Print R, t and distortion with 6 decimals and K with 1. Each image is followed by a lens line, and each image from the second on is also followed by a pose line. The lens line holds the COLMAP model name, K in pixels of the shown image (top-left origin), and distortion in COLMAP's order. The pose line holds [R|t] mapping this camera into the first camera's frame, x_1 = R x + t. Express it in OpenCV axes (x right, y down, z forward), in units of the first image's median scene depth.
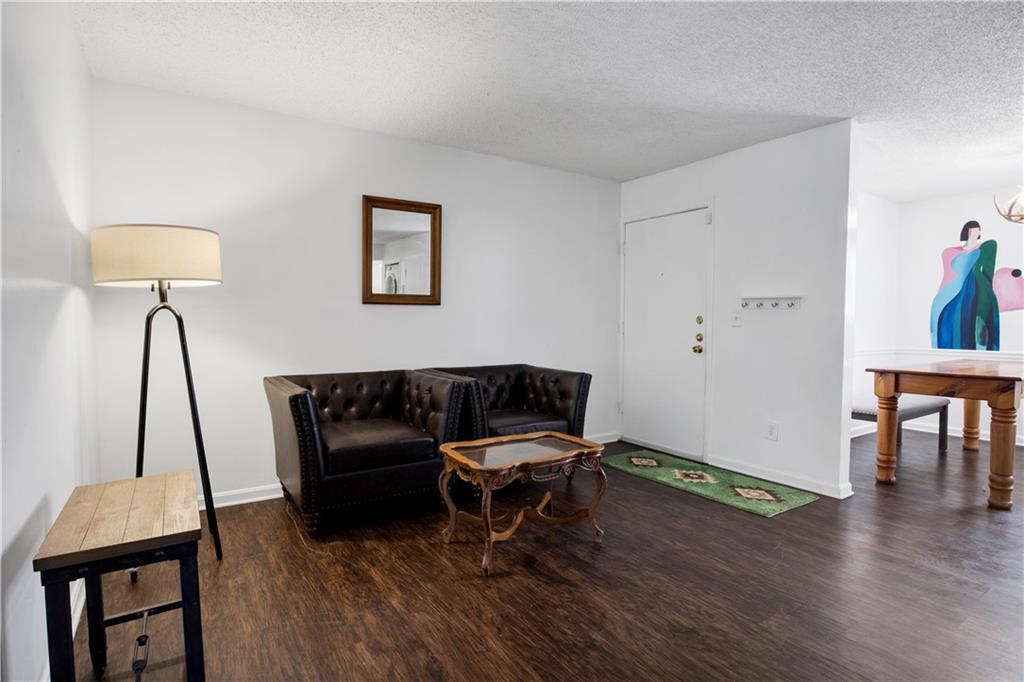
lens RADIAL K [[547.1, 0, 511.6], [0, 547.1, 332.3], [0, 0, 1]] dist [-0.031297, 0.002234]
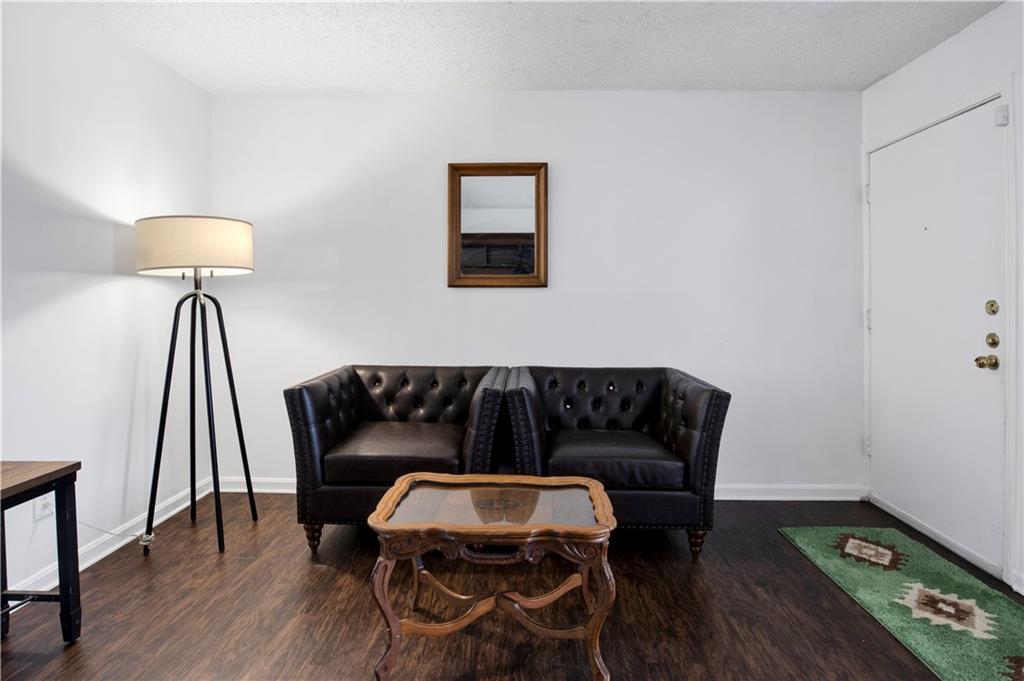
lens RADIAL K [[547.1, 0, 479.7], [0, 547.1, 292.5], [0, 0, 1]] dist [-0.031297, 0.002234]
pose [[0.802356, -0.010569, -0.596752, 0.278656], [-0.014041, 0.999232, -0.036577, -0.012544], [0.596680, 0.037727, 0.801592, 0.312499]]
